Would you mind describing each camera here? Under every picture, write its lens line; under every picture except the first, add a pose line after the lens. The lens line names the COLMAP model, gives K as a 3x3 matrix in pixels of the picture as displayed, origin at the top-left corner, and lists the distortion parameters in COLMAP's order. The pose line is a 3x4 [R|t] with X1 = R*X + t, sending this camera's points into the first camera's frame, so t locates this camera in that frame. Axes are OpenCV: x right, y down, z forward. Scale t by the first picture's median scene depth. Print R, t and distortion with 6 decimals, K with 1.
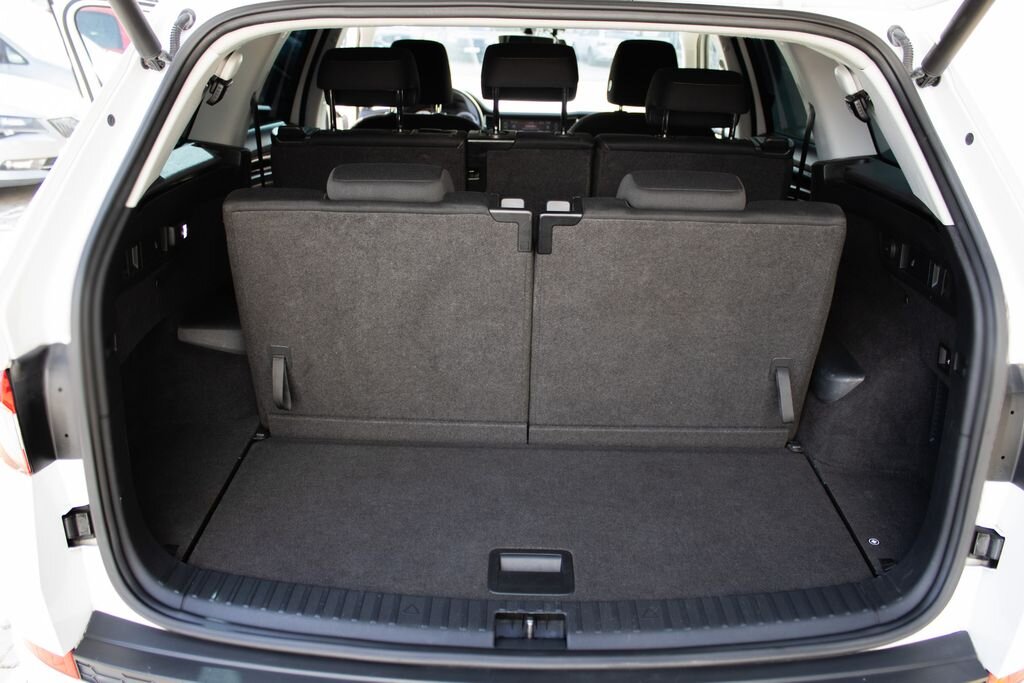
lens RADIAL K [[898.7, 0, 512.0], [0, 898.7, 341.5], [0, 0, 1]] dist [-0.150461, 0.143444]
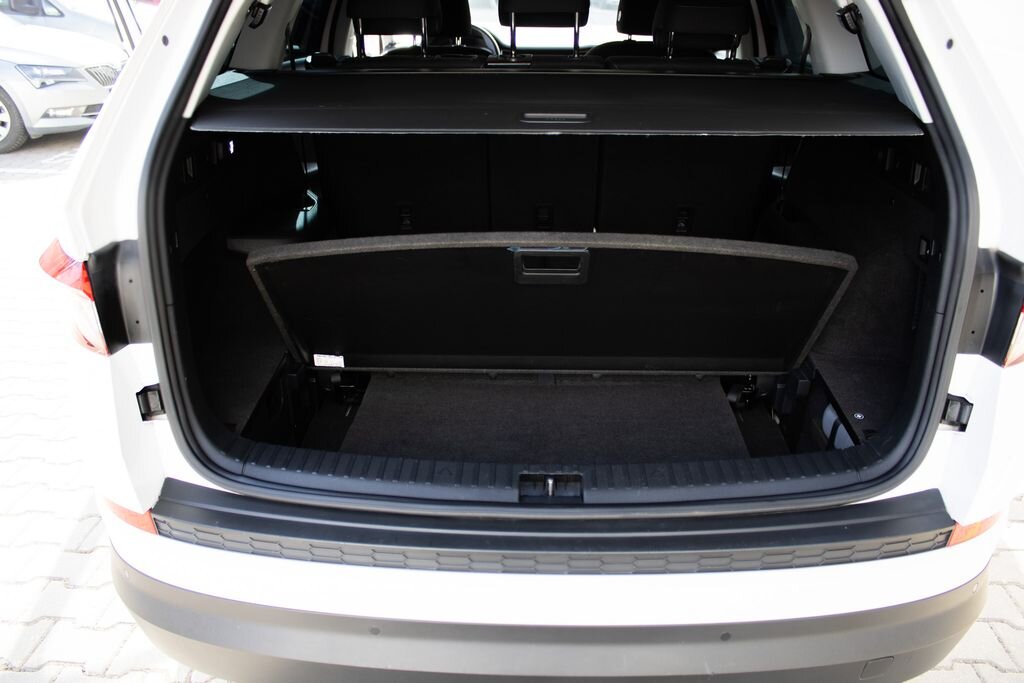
lens RADIAL K [[852.0, 0, 512.0], [0, 852.0, 341.5], [0, 0, 1]] dist [-0.161280, 0.150209]
pose [[0.999727, -0.010876, -0.020676, -0.003741], [0.012408, 0.997068, 0.075503, 0.049306], [0.019794, -0.075739, 0.996931, -0.053693]]
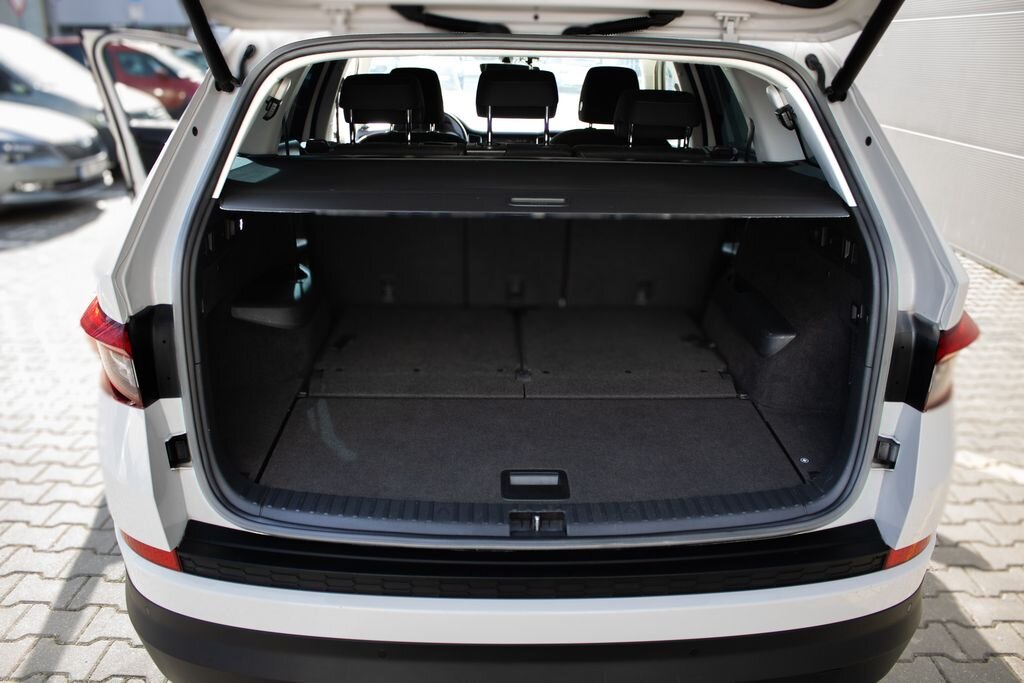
lens RADIAL K [[852.0, 0, 512.0], [0, 852.0, 341.5], [0, 0, 1]] dist [-0.161280, 0.150209]
pose [[0.999296, -0.015393, 0.034214, -0.046140], [0.015843, 0.999791, -0.012931, 0.066457], [-0.034007, 0.013464, 0.999331, -0.190331]]
